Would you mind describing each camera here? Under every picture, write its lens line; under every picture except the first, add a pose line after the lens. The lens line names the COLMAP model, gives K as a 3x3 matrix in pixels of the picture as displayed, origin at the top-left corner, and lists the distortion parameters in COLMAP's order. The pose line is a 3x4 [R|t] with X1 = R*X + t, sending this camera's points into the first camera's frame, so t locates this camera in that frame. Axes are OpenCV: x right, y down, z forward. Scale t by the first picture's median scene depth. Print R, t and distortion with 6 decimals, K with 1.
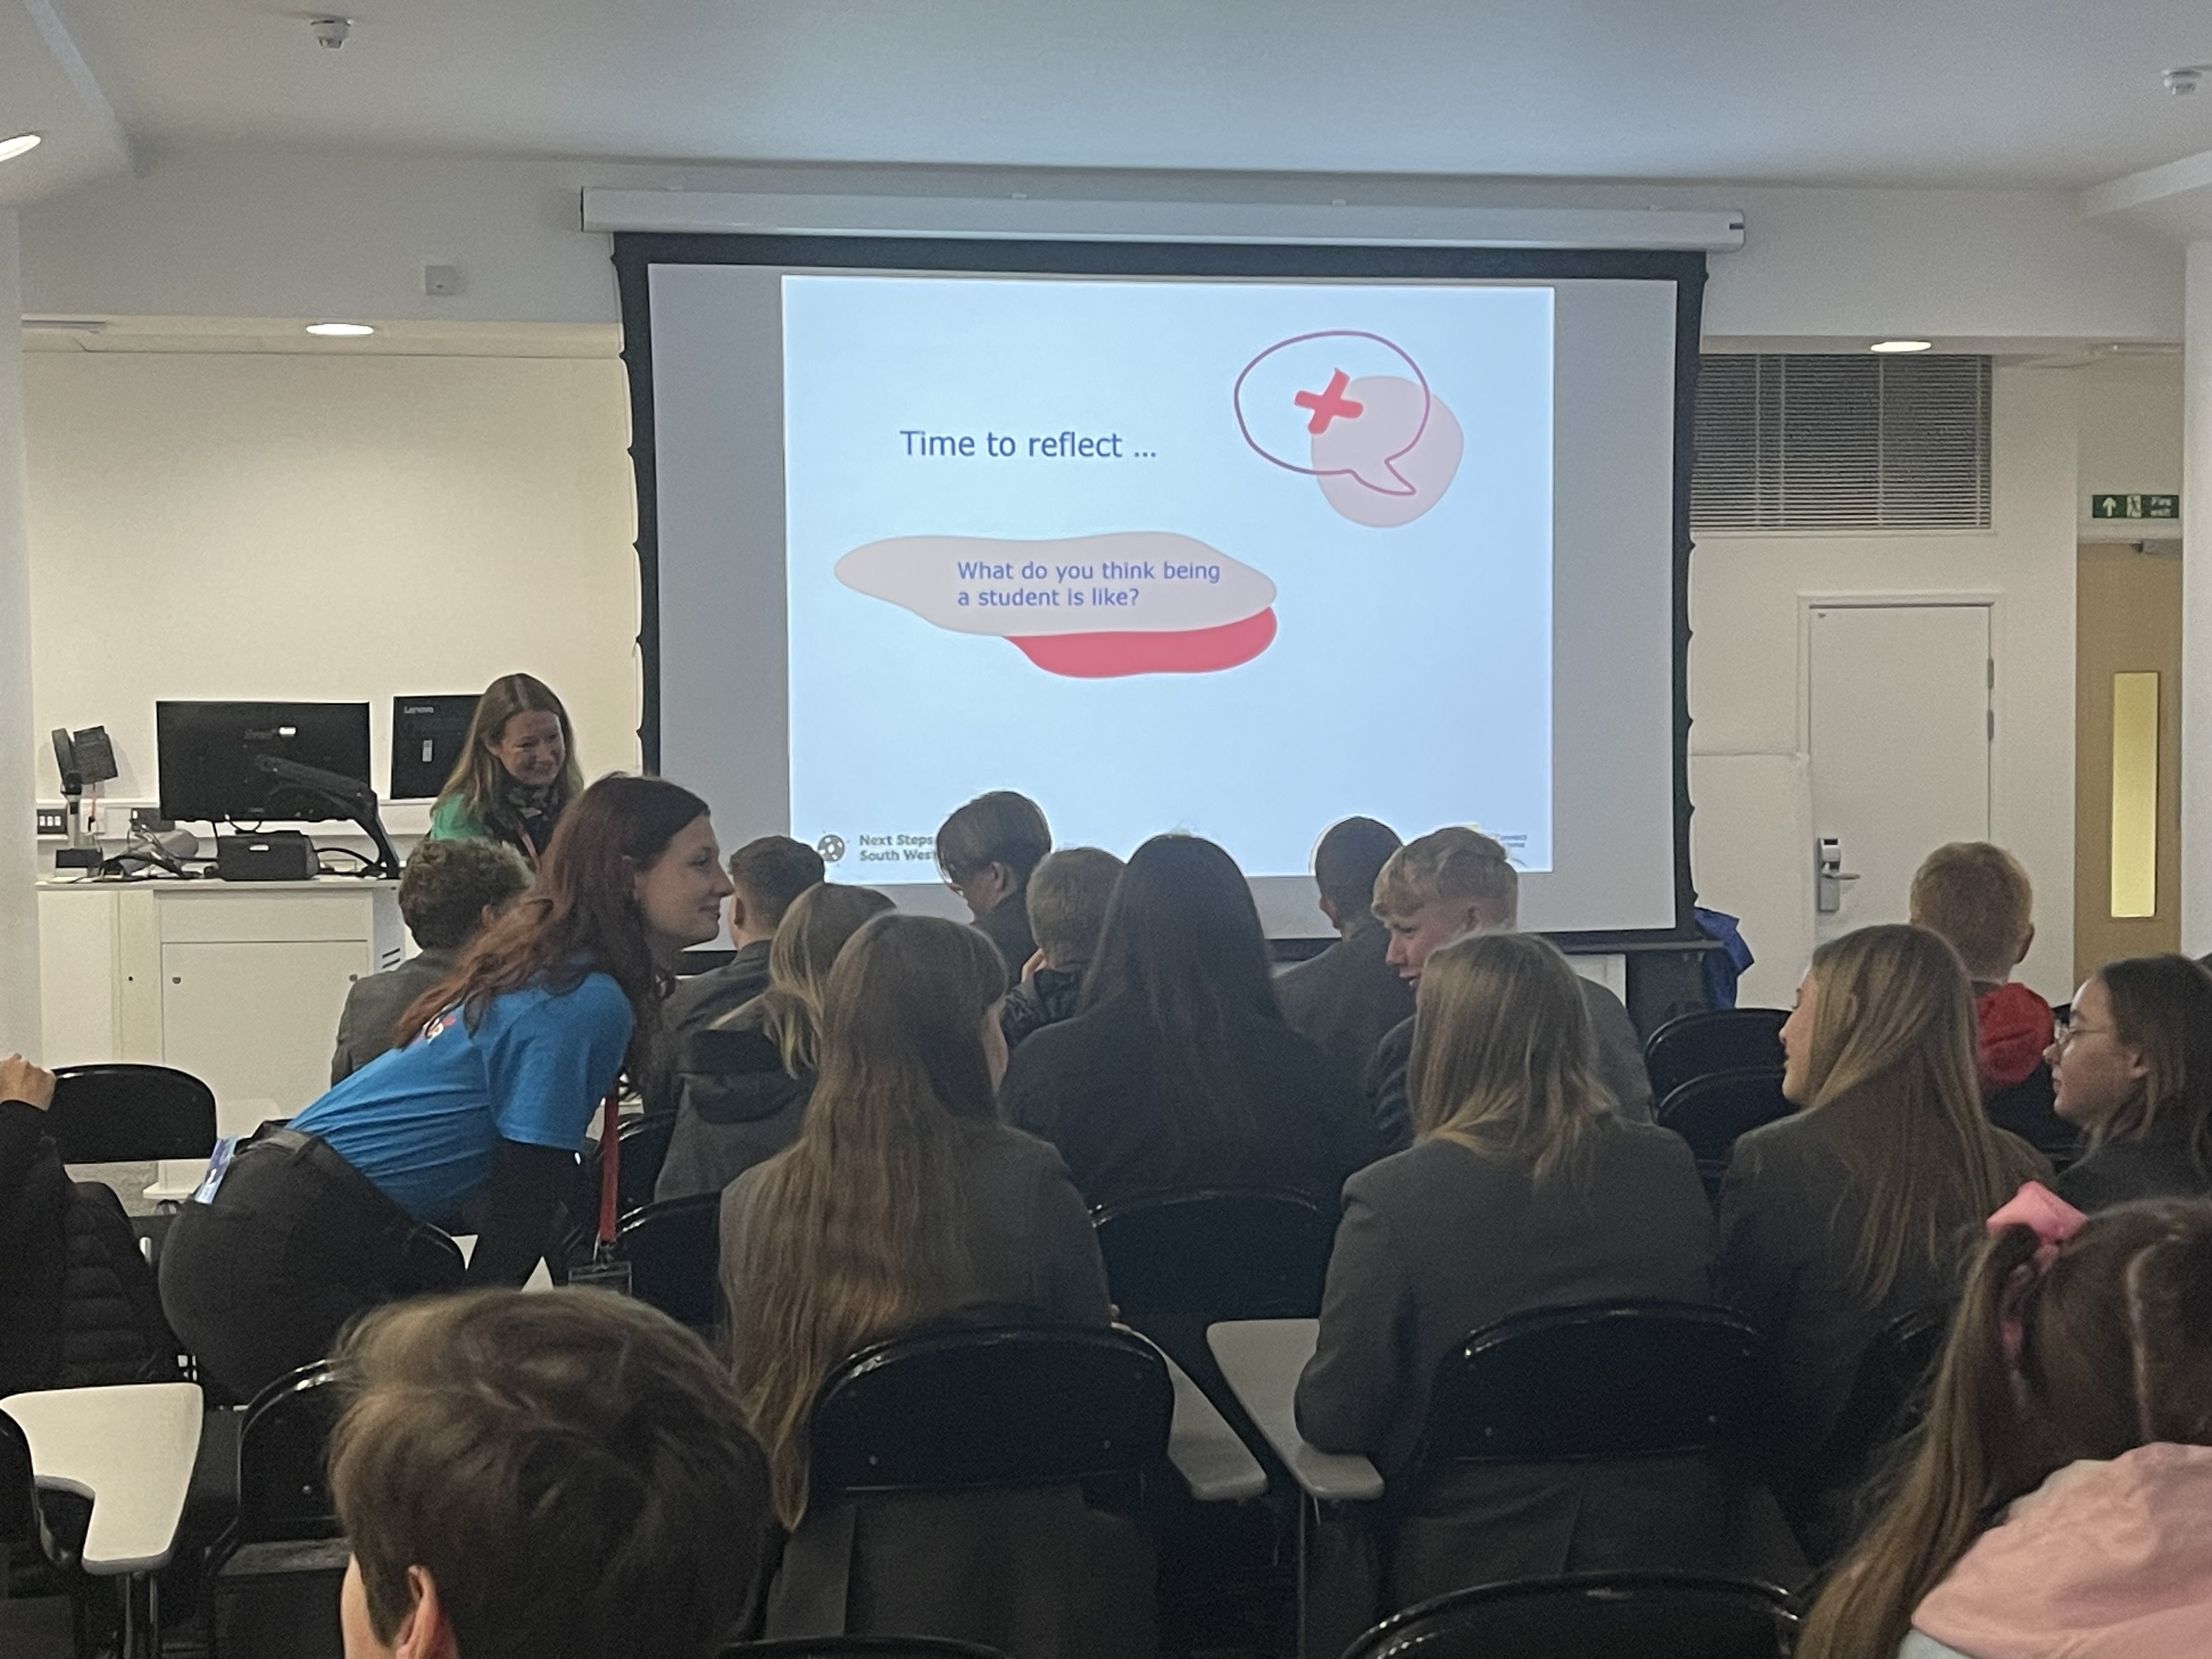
lens RADIAL K [[3415.3, 0, 1163.0], [0, 3415.3, 832.9], [0, 0, 1]] dist [0.181686, -0.520879]
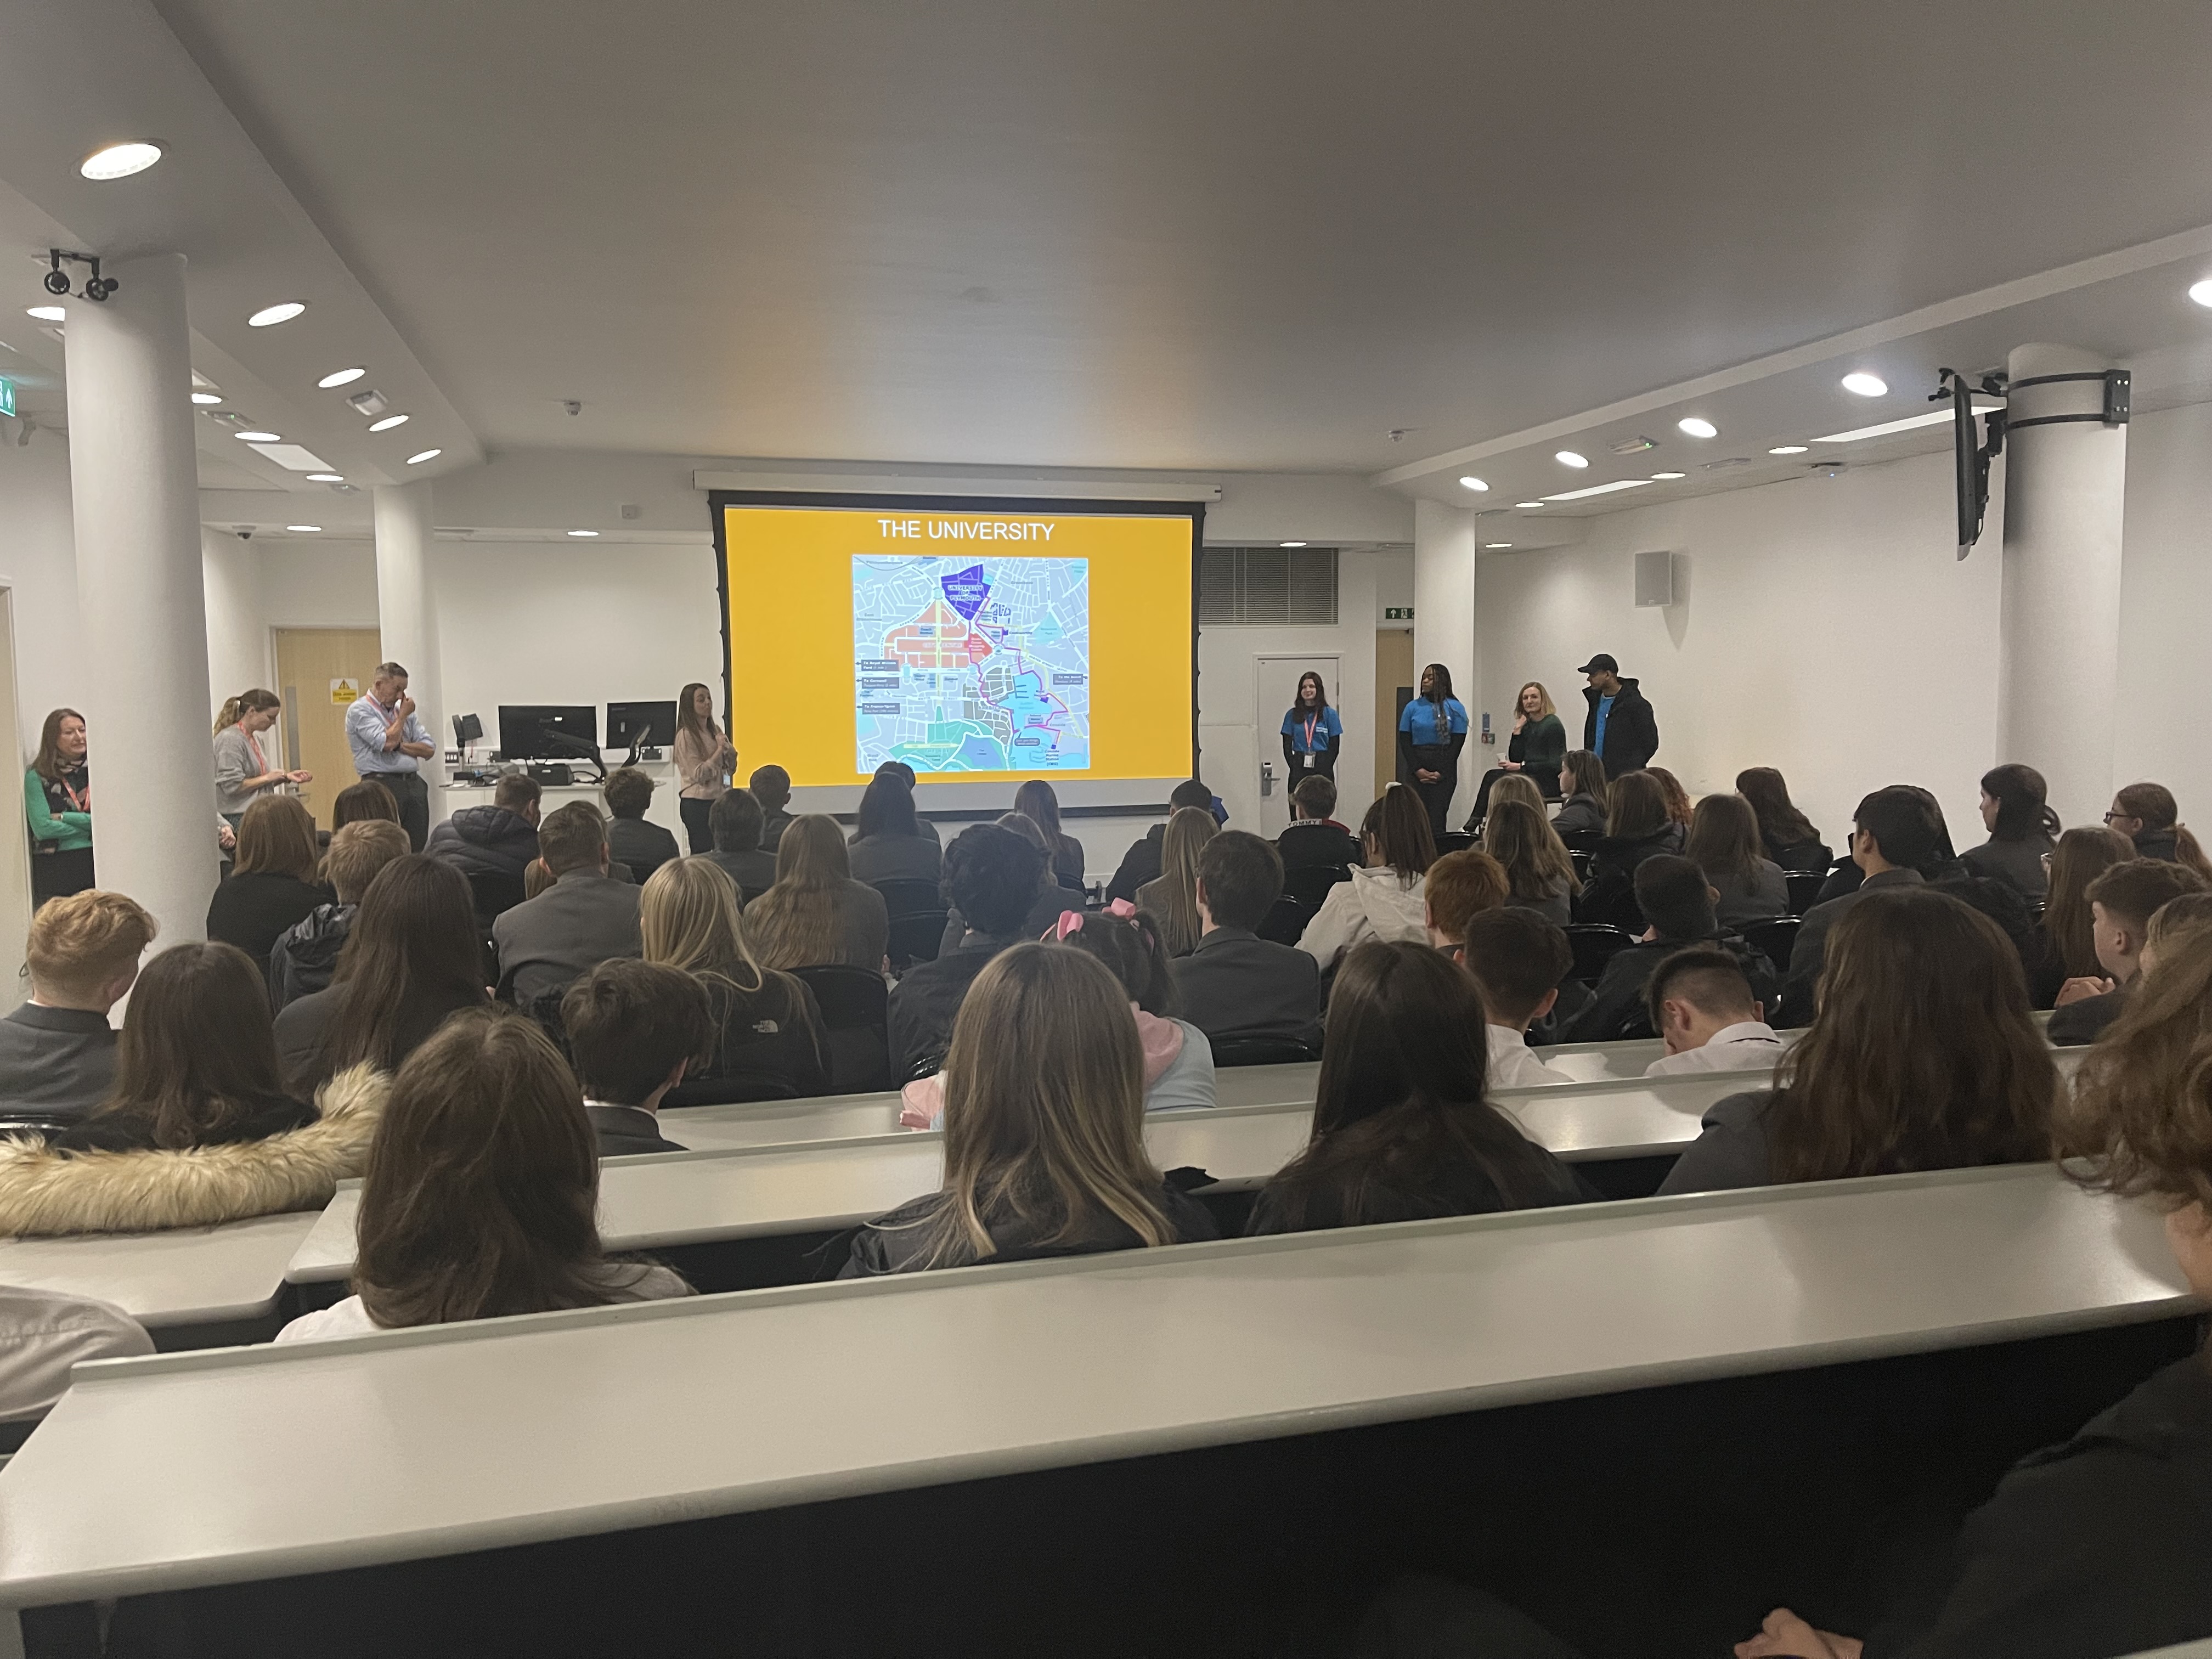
lens RADIAL K [[1667.6, 0, 1111.5], [0, 1667.6, 799.4], [0, 0, 1]] dist [0.085927, -0.088770]
pose [[0.998219, -0.003979, 0.059531, 0.033372], [0.002322, 0.999609, 0.027883, -0.005780], [-0.059618, -0.027695, 0.997837, -0.095448]]
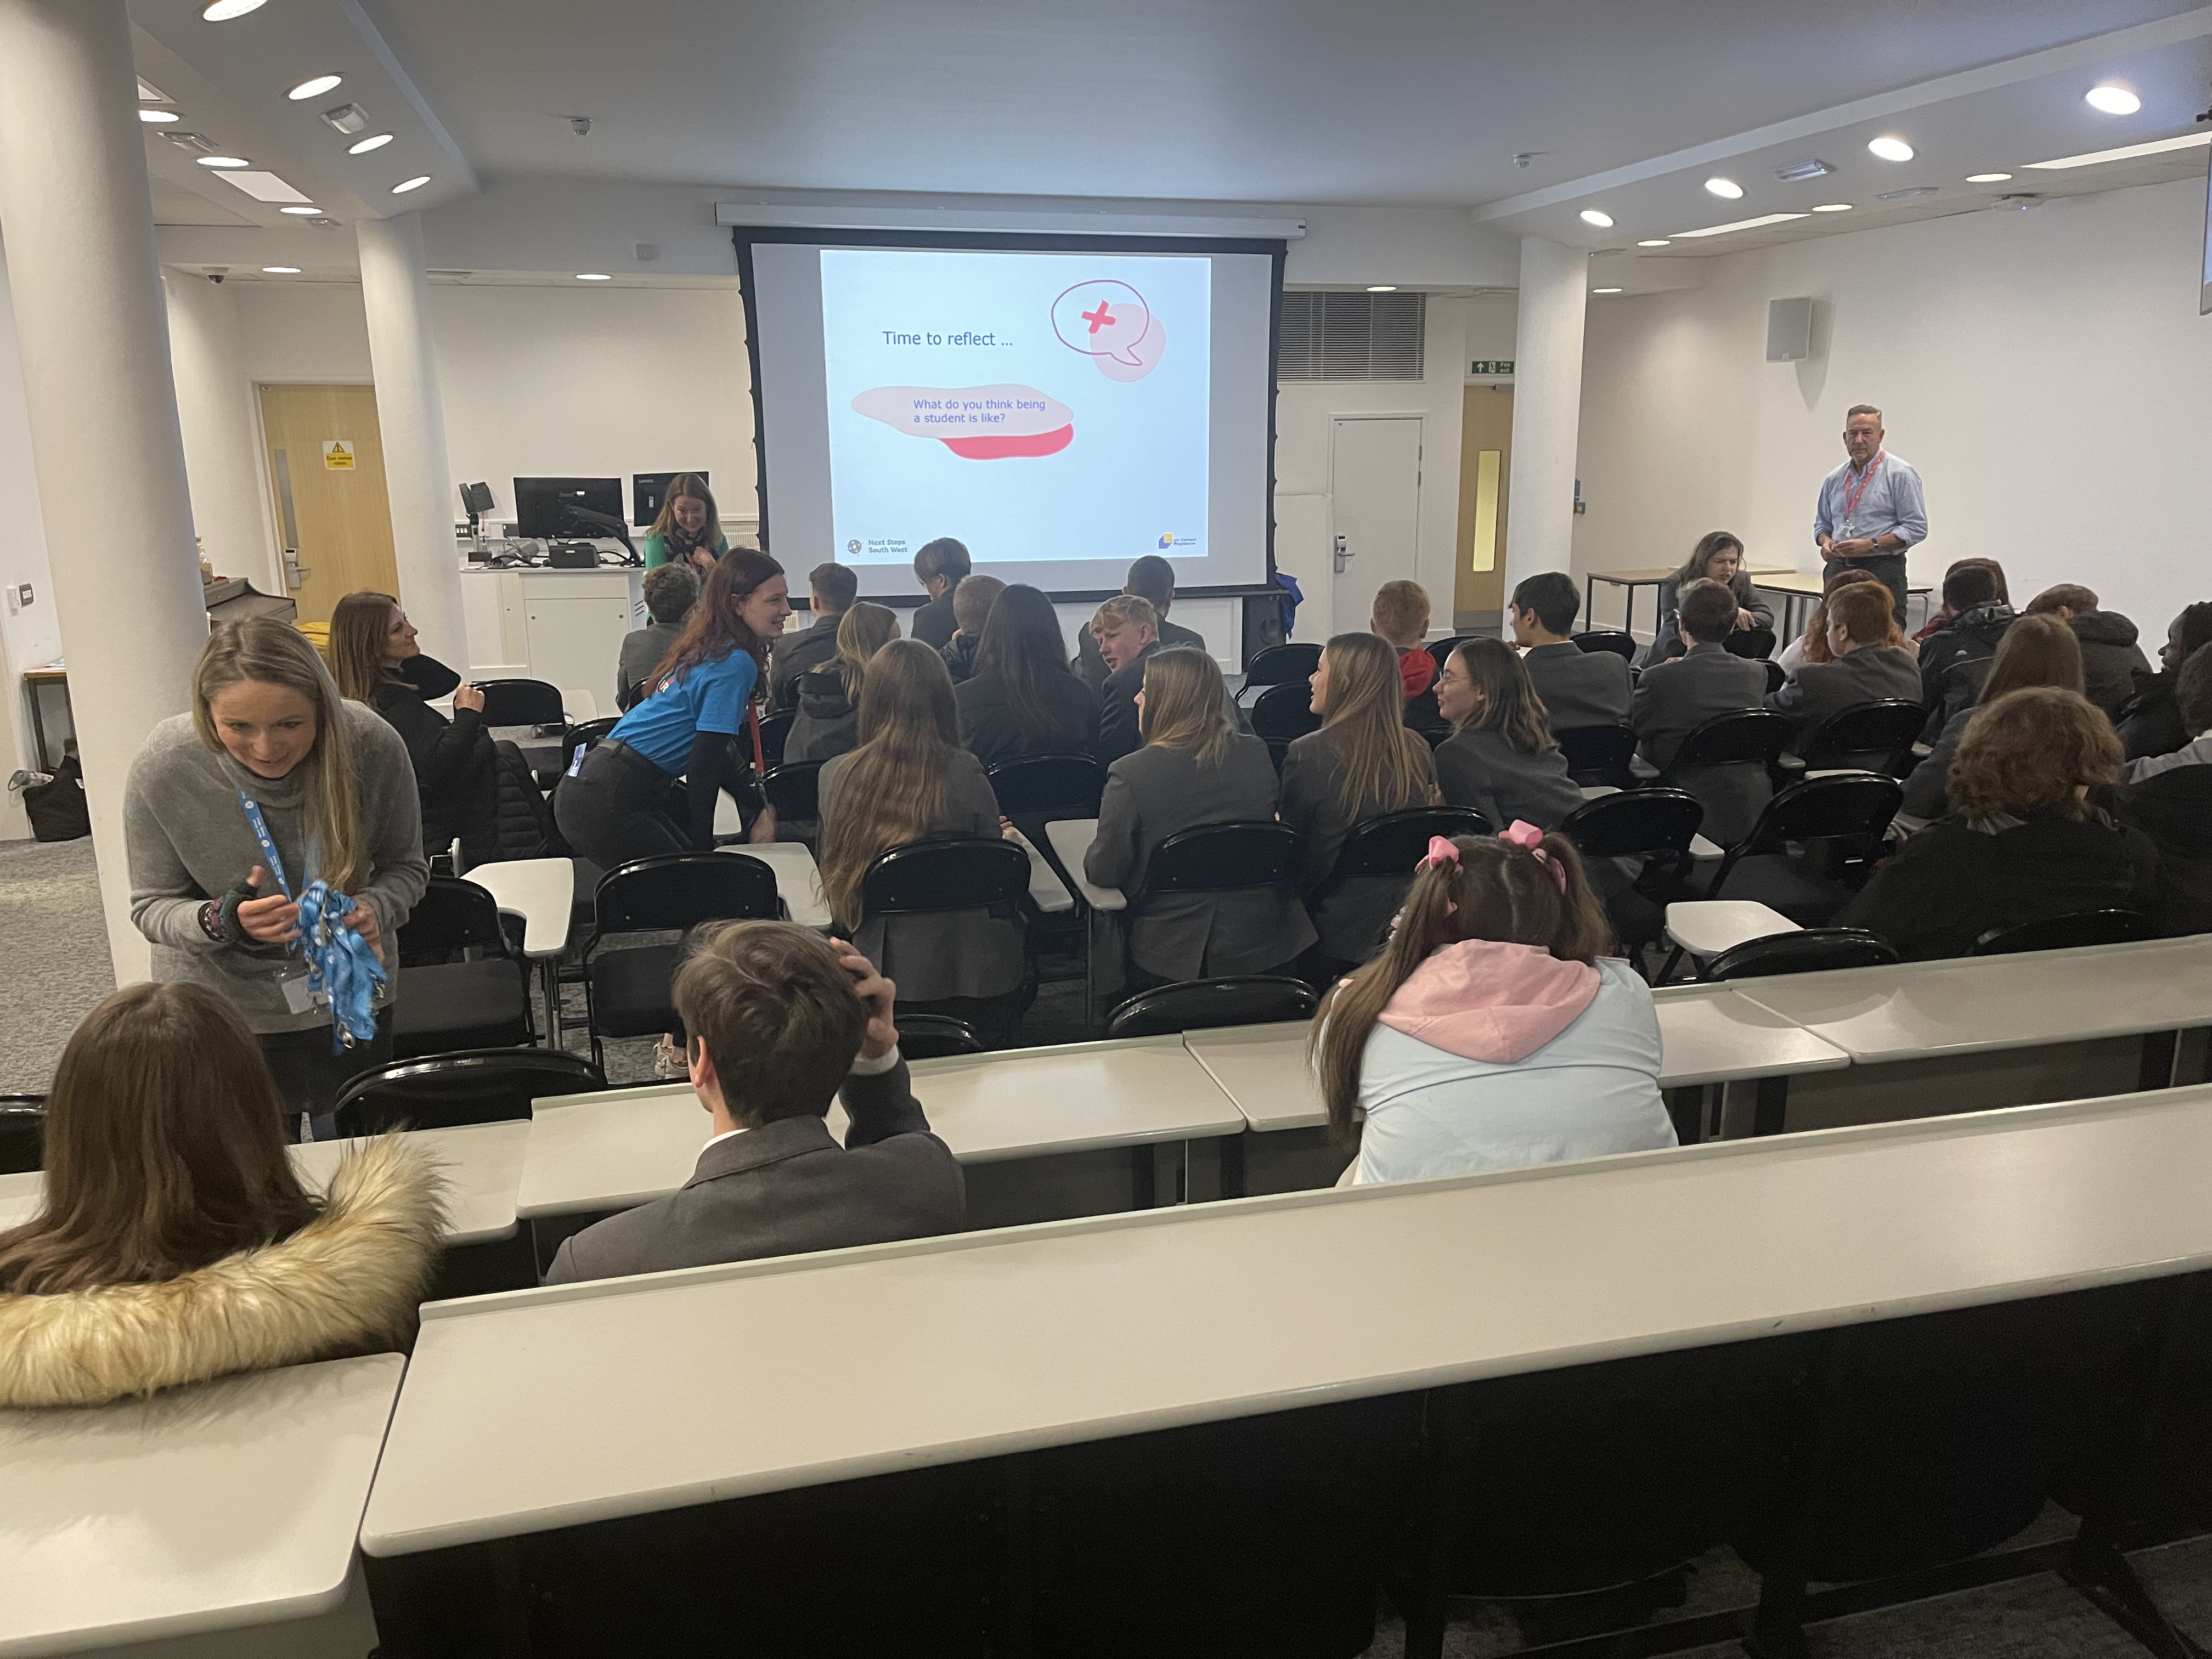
lens RADIAL K [[1667.6, 0, 1111.5], [0, 1667.6, 799.4], [0, 0, 1]] dist [0.085927, -0.088770]
pose [[0.998413, -0.010744, 0.055278, -0.001274], [0.000989, 0.984825, 0.173547, -0.020016], [-0.056304, -0.173217, 0.983273, -0.010129]]
